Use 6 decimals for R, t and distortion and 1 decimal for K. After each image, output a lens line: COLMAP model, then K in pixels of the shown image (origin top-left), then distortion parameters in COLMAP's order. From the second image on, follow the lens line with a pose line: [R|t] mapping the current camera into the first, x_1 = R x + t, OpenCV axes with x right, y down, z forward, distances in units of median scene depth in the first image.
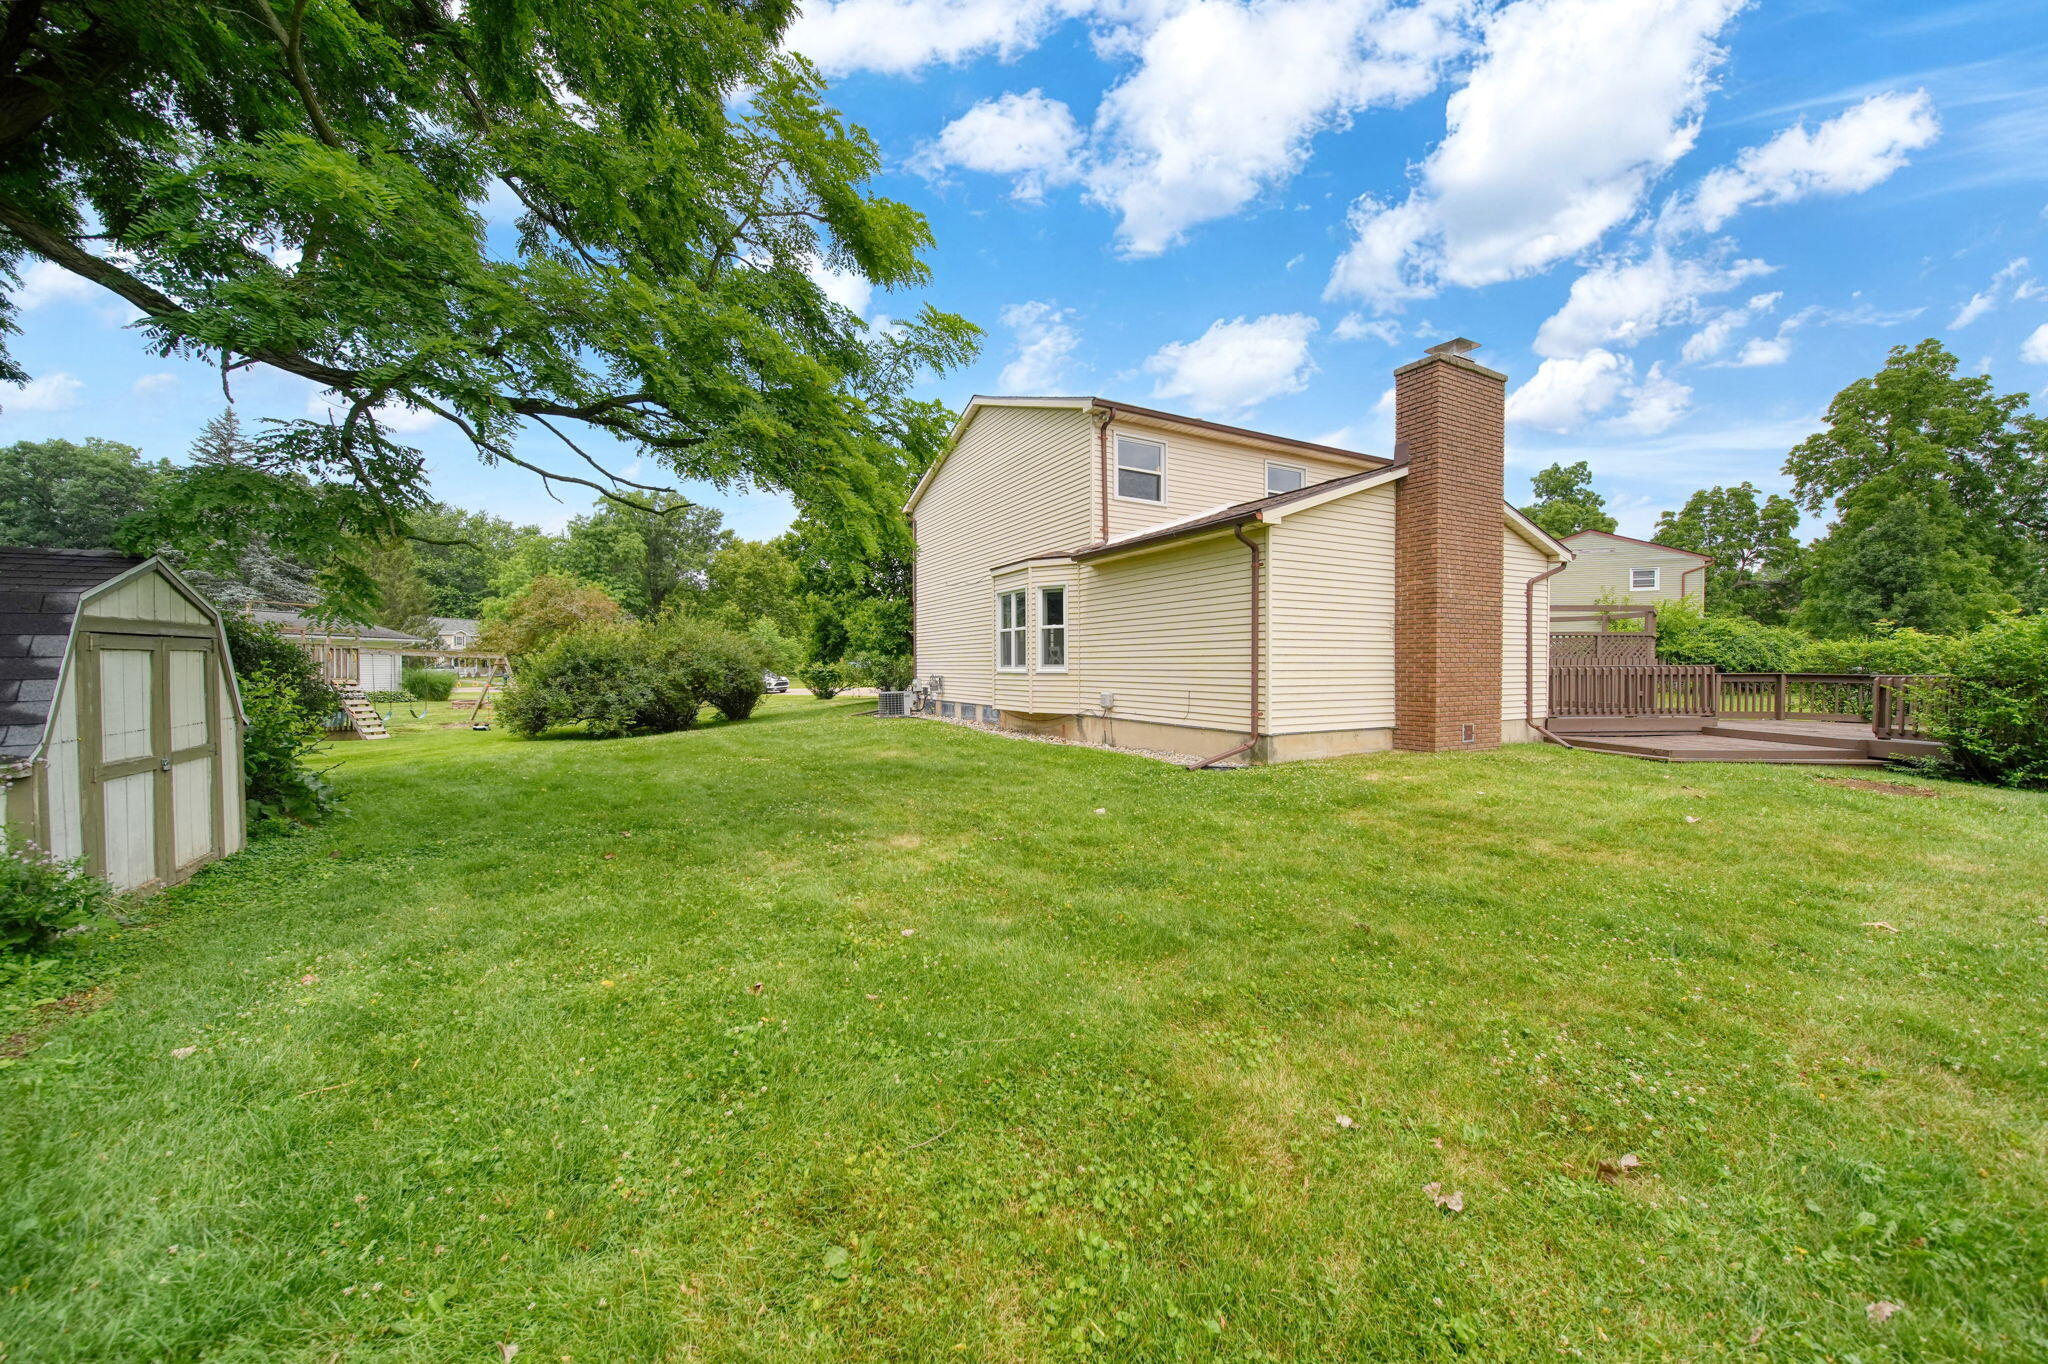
lens RADIAL K [[716.1, 0, 1020.9], [0, 716.1, 680.0], [0, 0, 1]] dist [-0.001348, -0.000522]
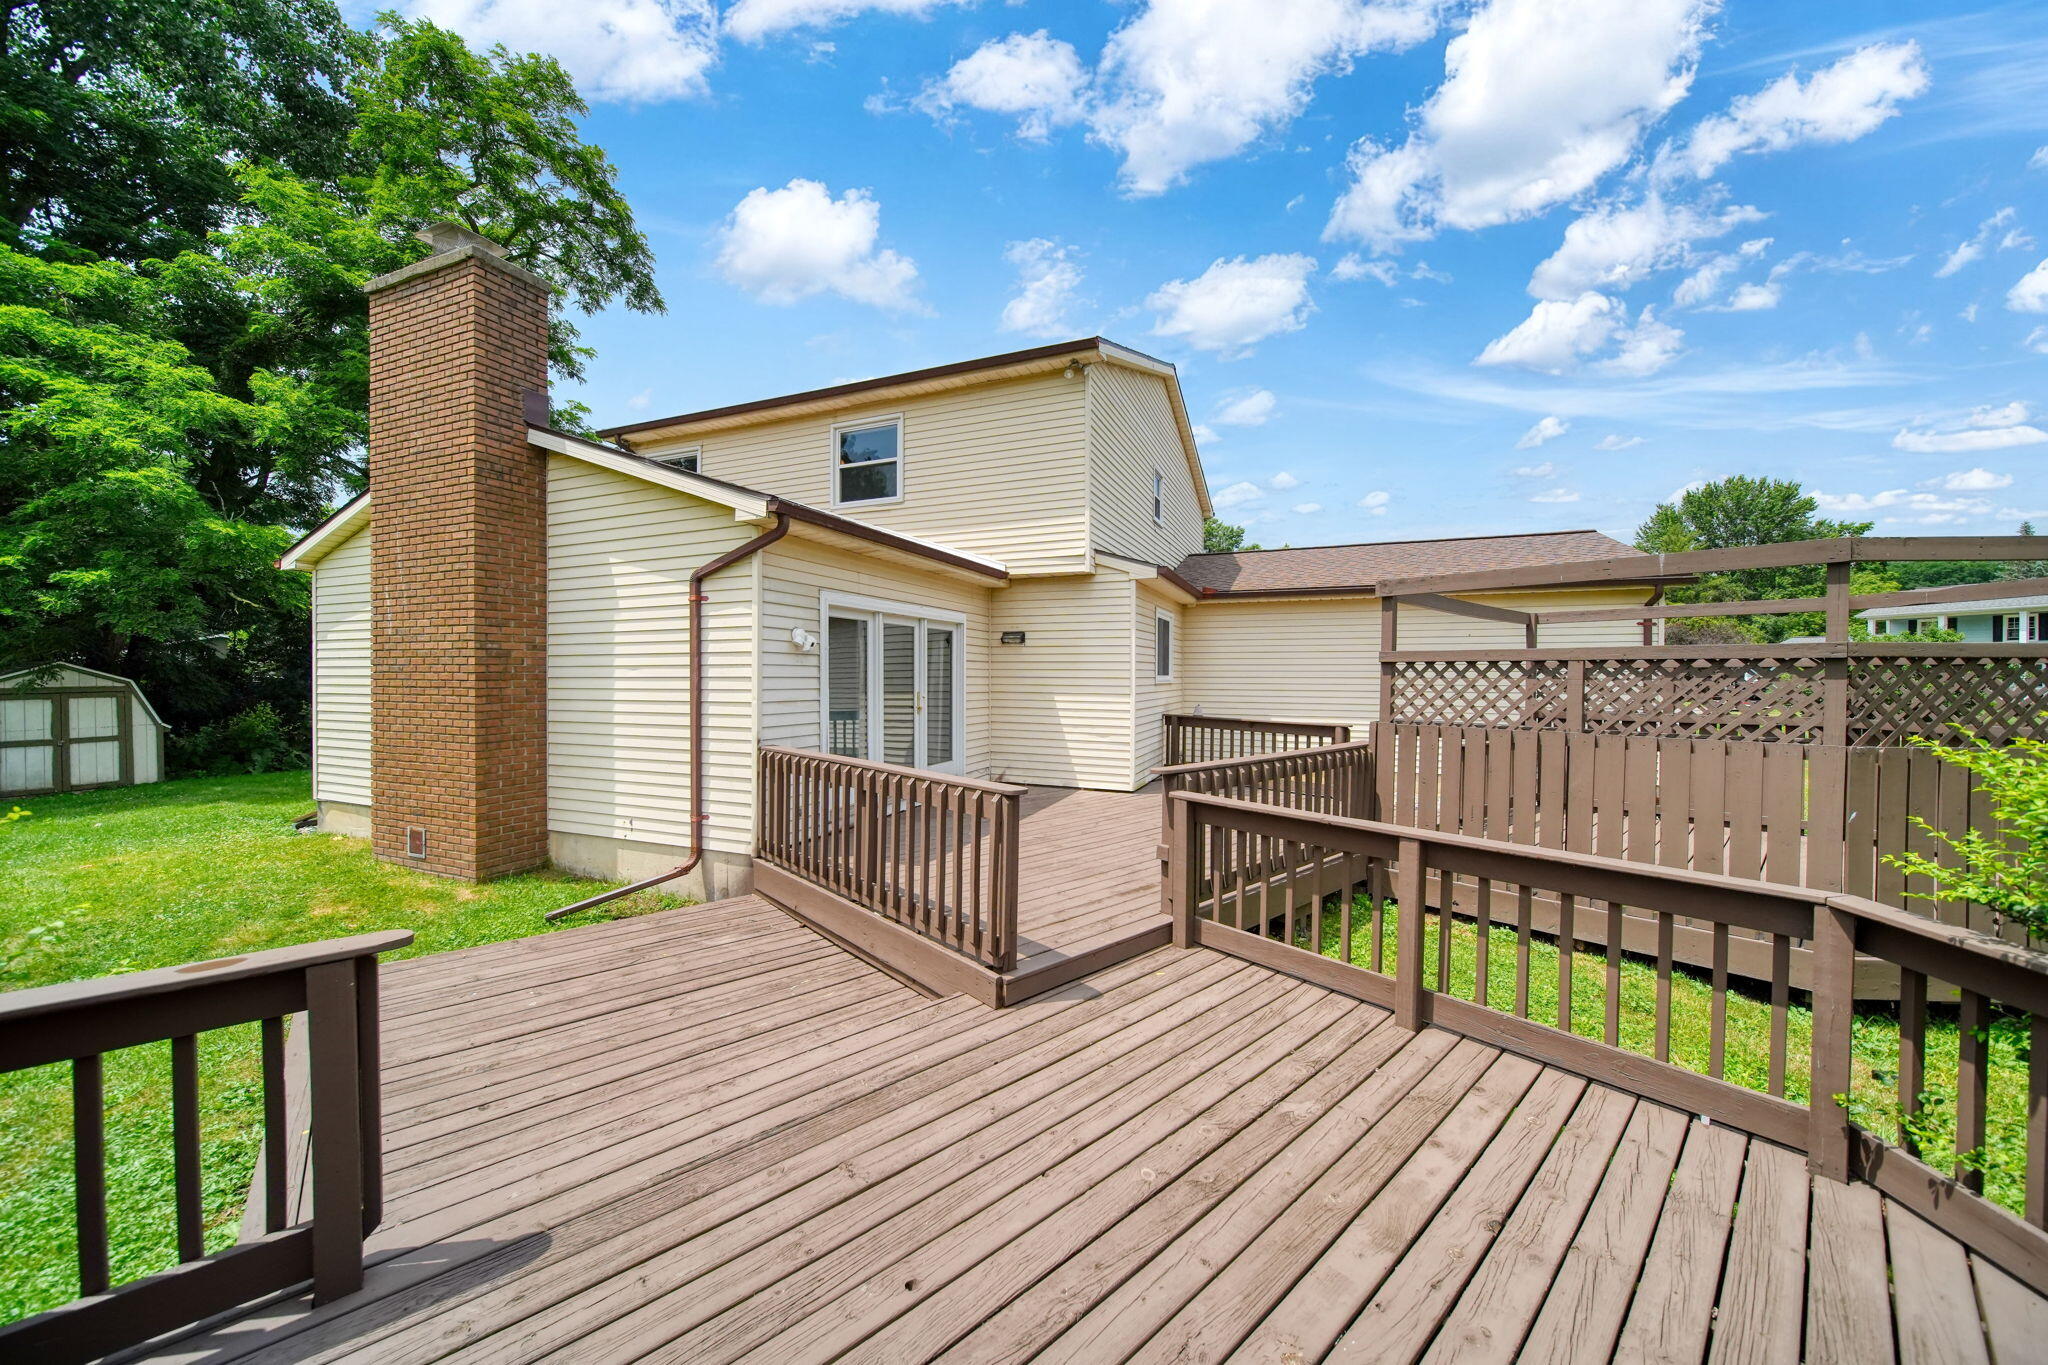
lens RADIAL K [[716.1, 0, 1020.9], [0, 716.1, 680.5], [0, 0, 1]] dist [-0.001348, -0.000522]
pose [[0.620240, 0.008961, -0.784361, 0.814400], [-0.018927, 0.999815, -0.003543, -0.044197], [0.784184, 0.017043, 0.620295, 0.570722]]
